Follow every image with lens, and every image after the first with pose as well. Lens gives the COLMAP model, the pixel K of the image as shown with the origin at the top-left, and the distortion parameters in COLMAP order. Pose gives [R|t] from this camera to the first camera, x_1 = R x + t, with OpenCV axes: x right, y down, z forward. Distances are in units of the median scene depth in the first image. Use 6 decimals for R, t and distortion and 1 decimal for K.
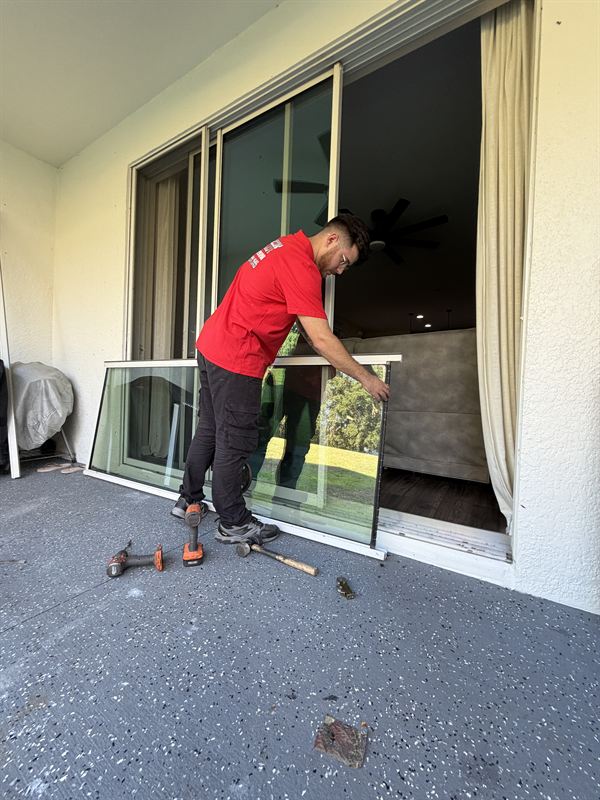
lens RADIAL K [[319.3, 0, 300.0], [0, 319.3, 400.0], [0, 0, 1]] dist [-0.000091, -0.000027]
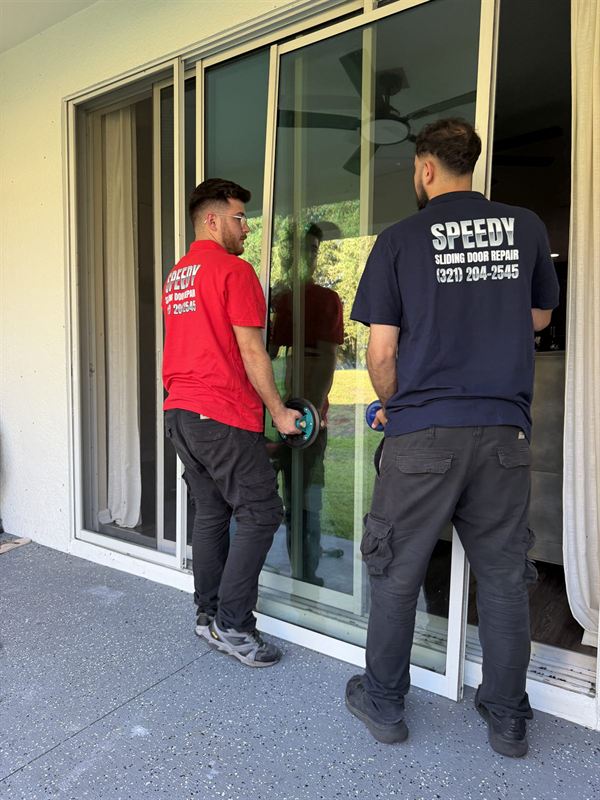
lens RADIAL K [[574.5, 0, 300.0], [0, 574.5, 400.0], [0, 0, 1]] dist [-0.000865, -0.005462]
pose [[0.998228, -0.023601, -0.054620, 0.016353], [0.026523, 0.998221, 0.053399, -0.264509], [0.053263, -0.054753, 0.997078, -0.348399]]
